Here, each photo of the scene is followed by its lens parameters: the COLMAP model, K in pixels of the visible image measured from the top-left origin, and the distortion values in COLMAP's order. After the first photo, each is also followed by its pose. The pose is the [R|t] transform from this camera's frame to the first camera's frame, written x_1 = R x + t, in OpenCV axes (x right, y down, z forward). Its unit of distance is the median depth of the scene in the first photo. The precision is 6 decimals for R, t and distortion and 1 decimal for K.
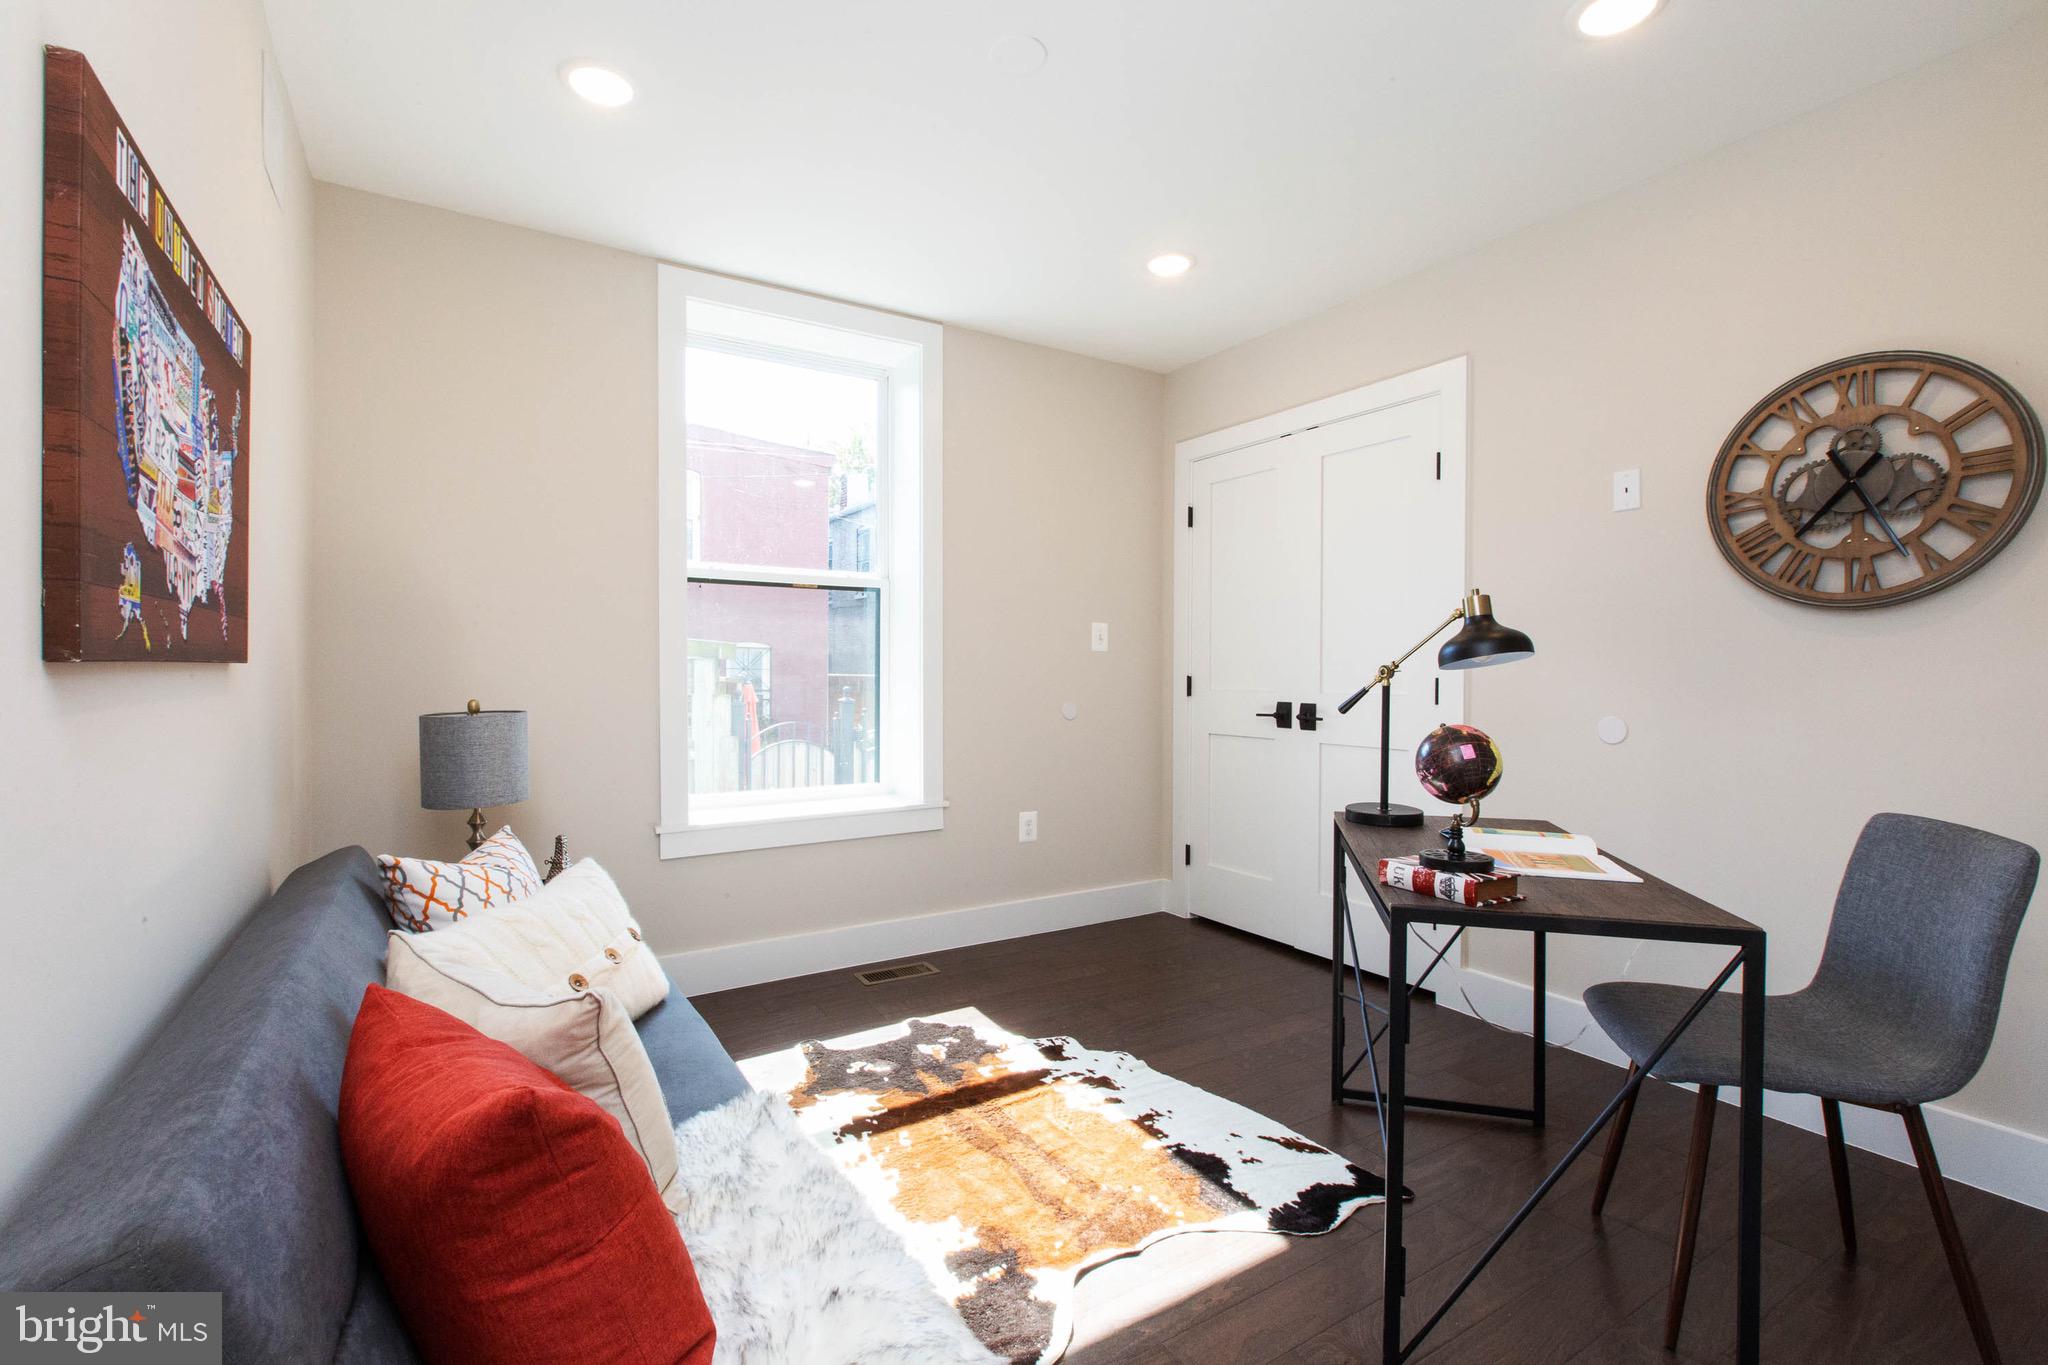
lens RADIAL K [[926.4, 0, 1029.6], [0, 926.4, 675.8], [0, 0, 1]] dist [-0.000738, -0.000238]
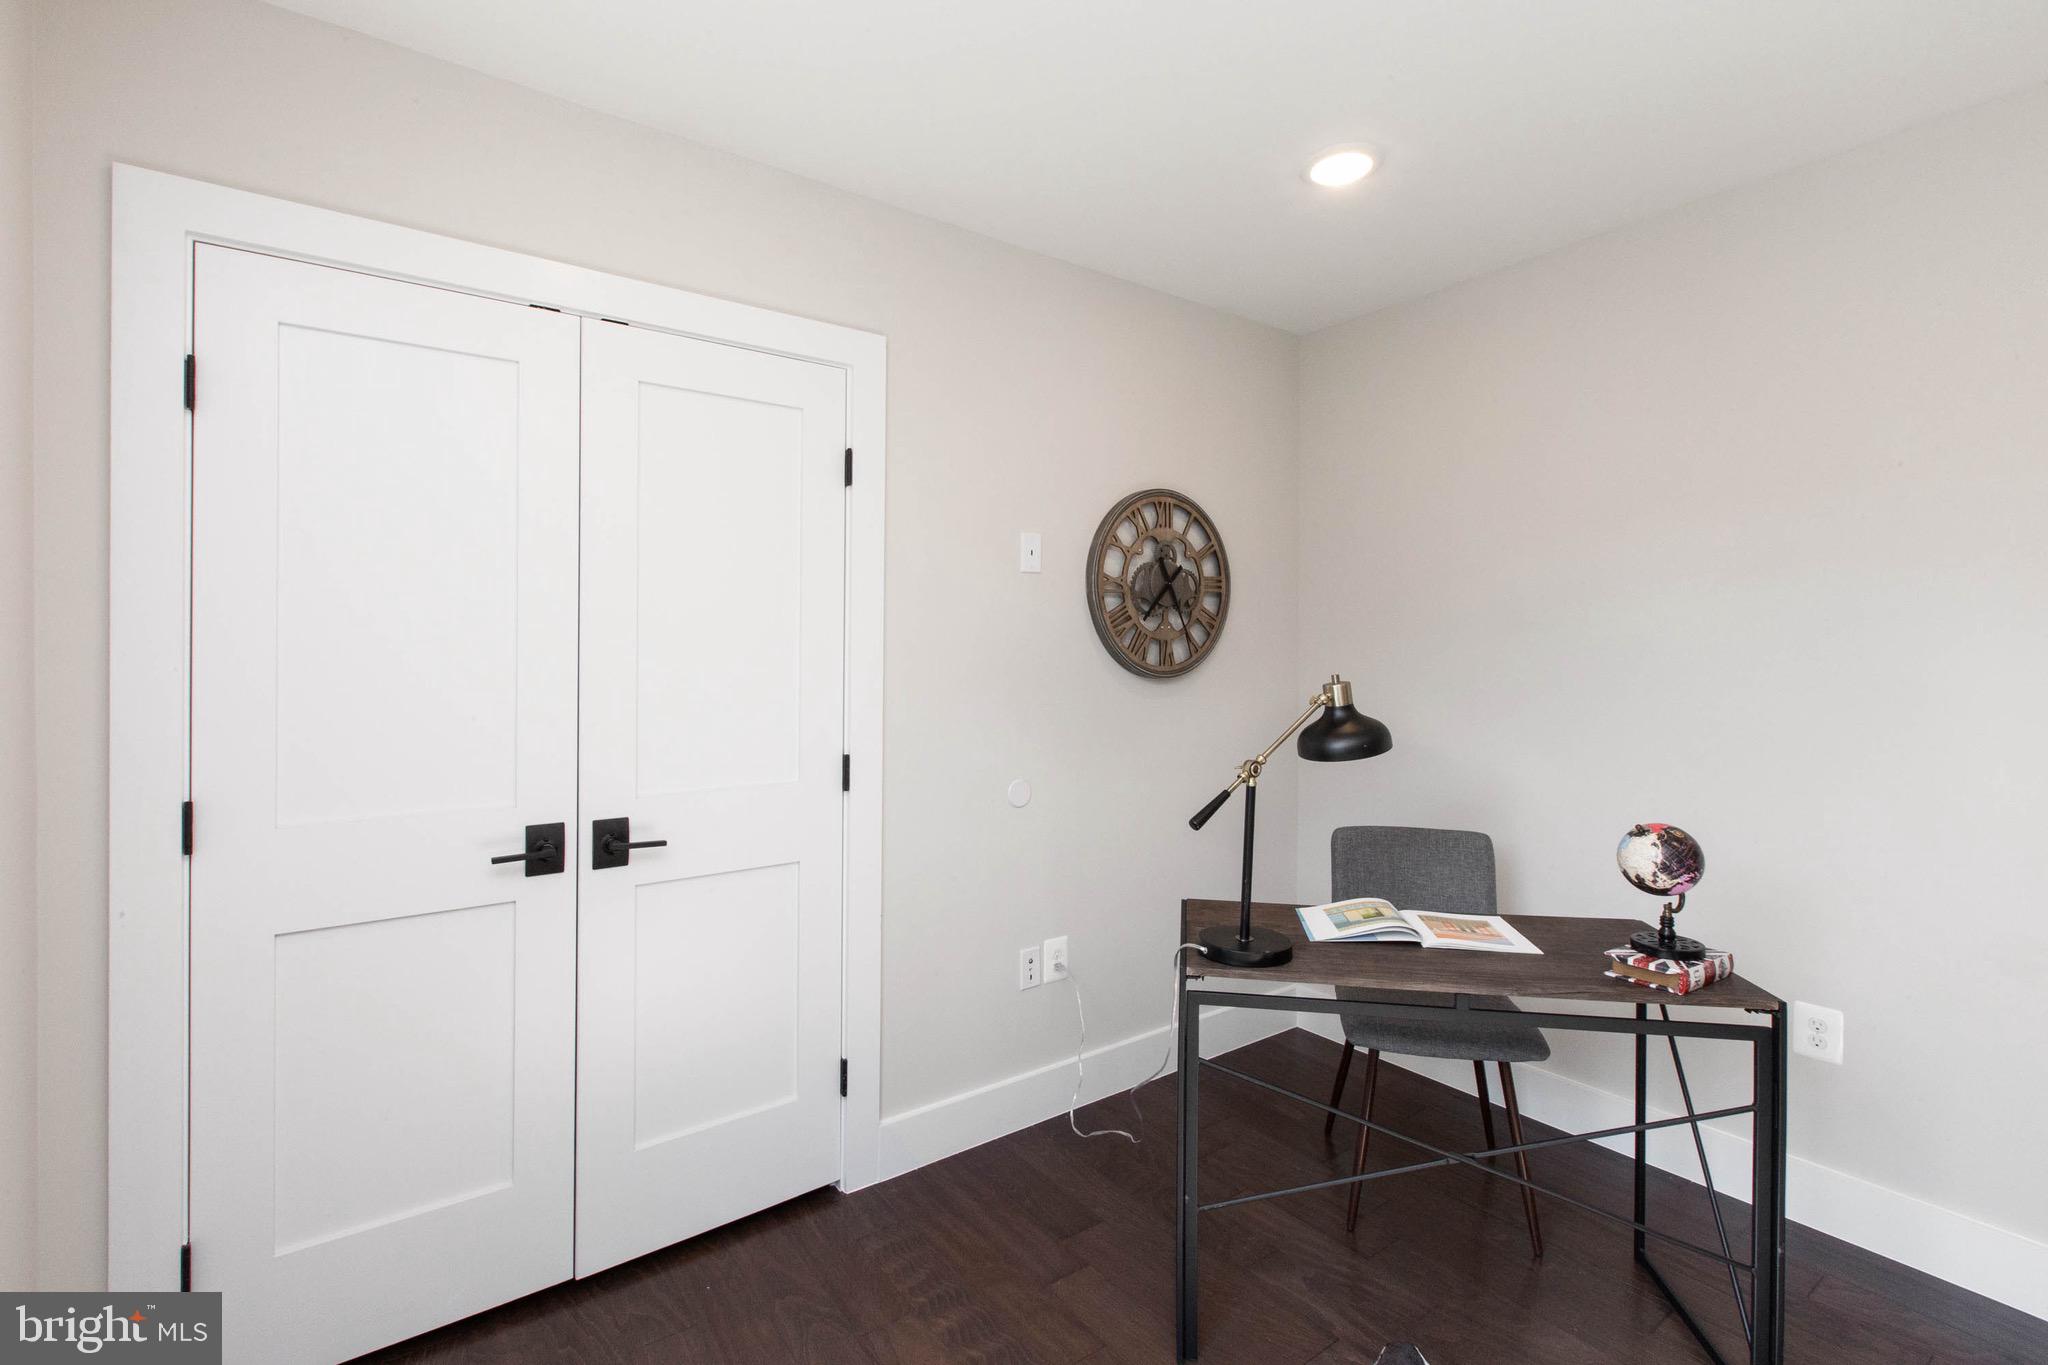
lens RADIAL K [[926.4, 0, 1010.1], [0, 926.4, 650.9], [0, 0, 1]] dist [-0.000738, -0.000238]
pose [[-0.058392, -0.000513, 0.998294, -0.407313], [0.003589, 0.999993, 0.000724, -0.108479], [-0.998287, 0.003625, -0.058390, 1.236038]]
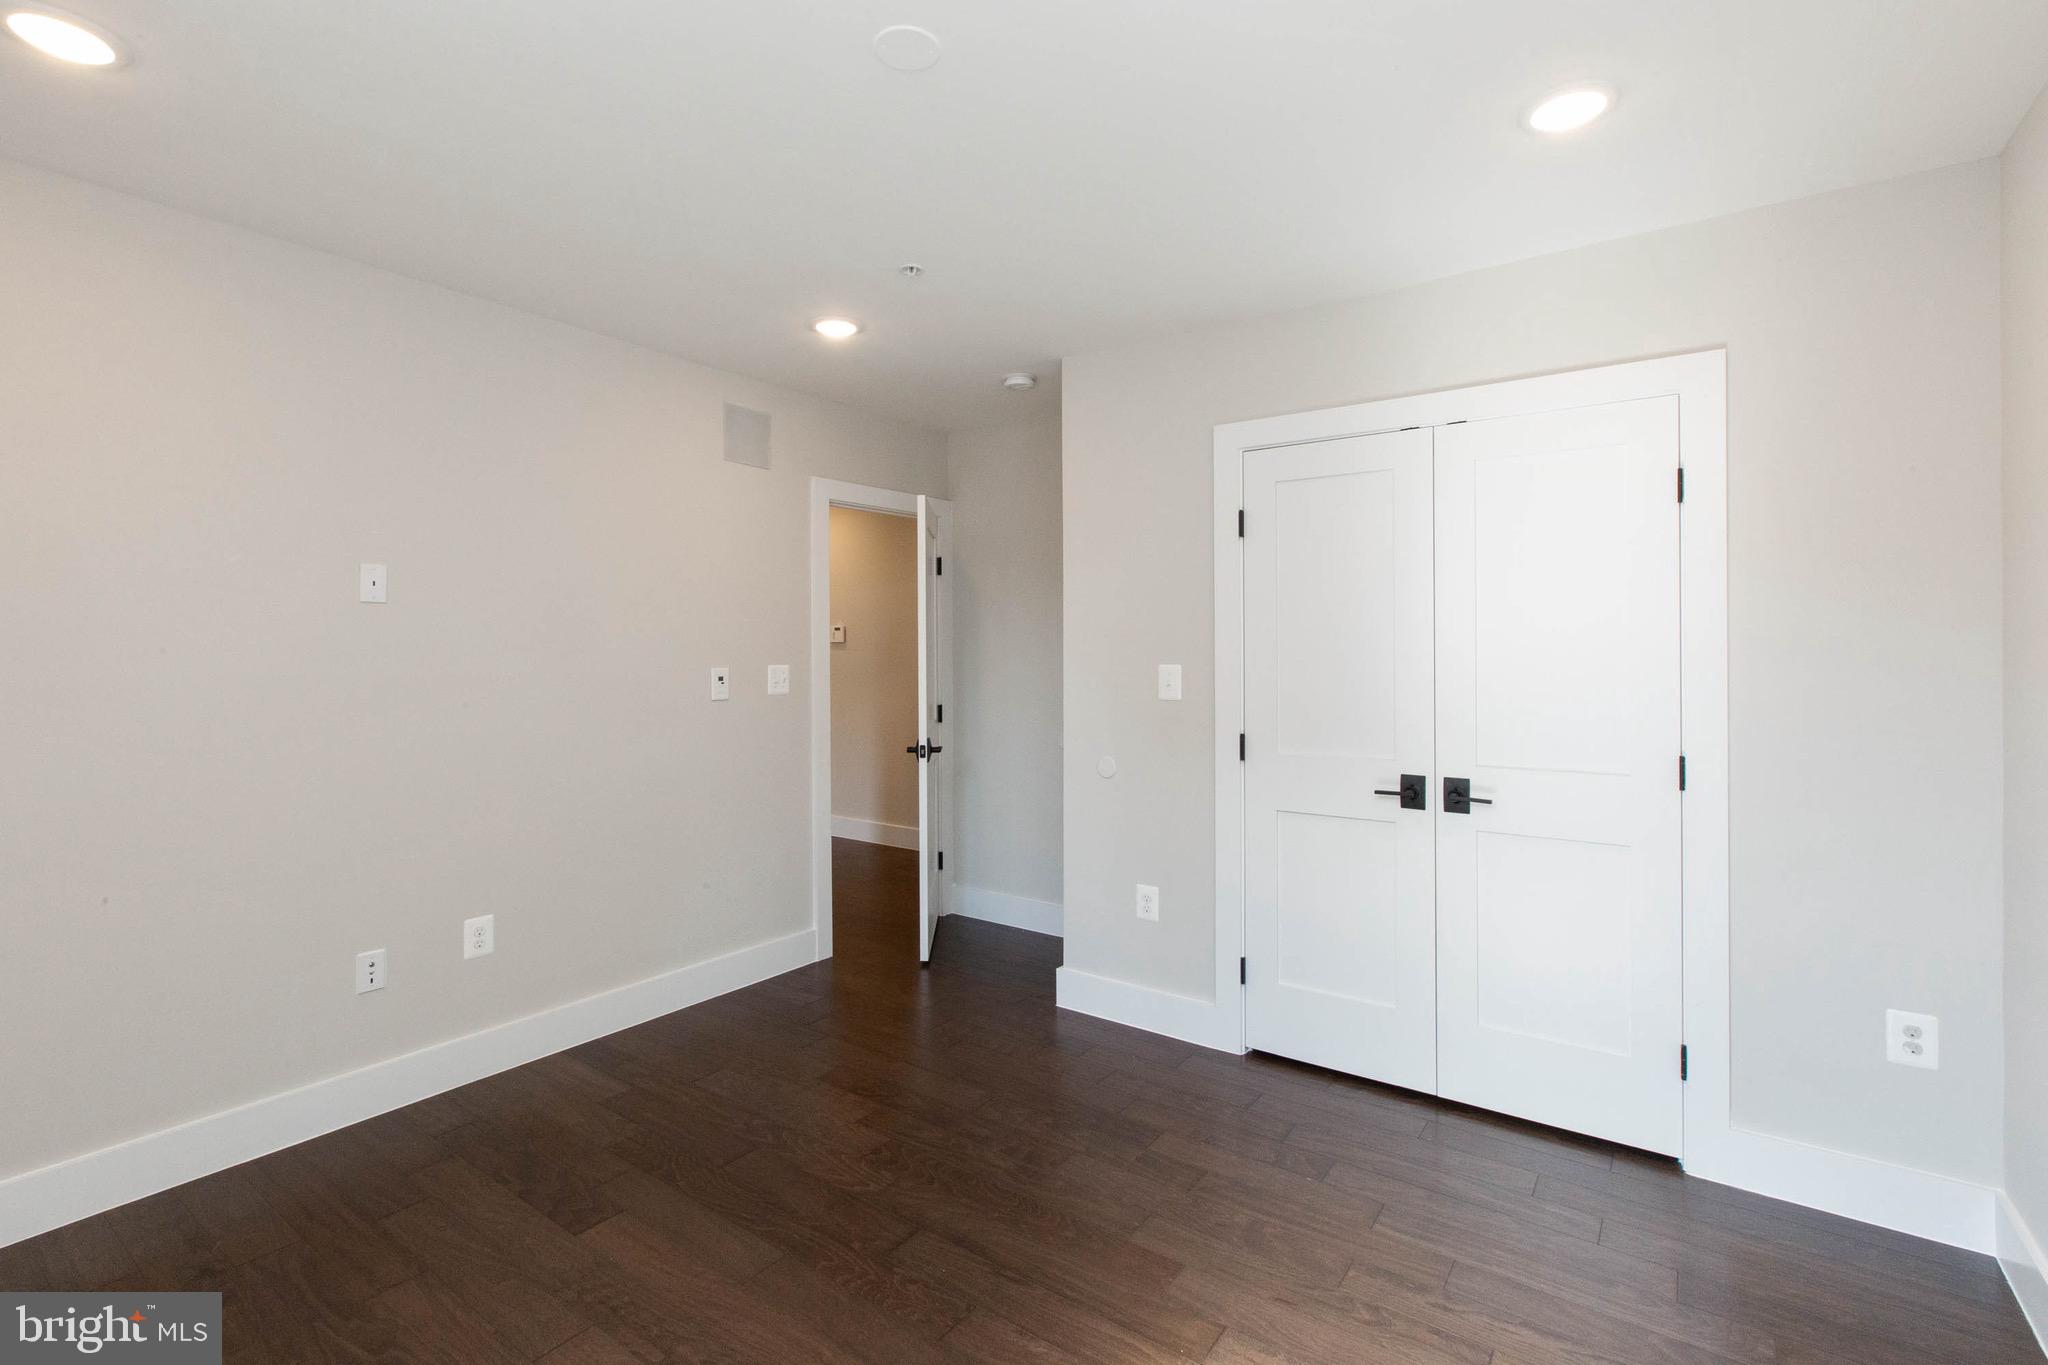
lens RADIAL K [[926.4, 0, 1037.0], [0, 926.4, 666.0], [0, 0, 1]] dist [-0.000738, -0.000238]
pose [[0.924545, 0.005446, 0.381033, -0.491287], [-0.004286, 0.999983, -0.003892, -0.092325], [-0.381048, 0.001965, 0.924553, 0.653803]]
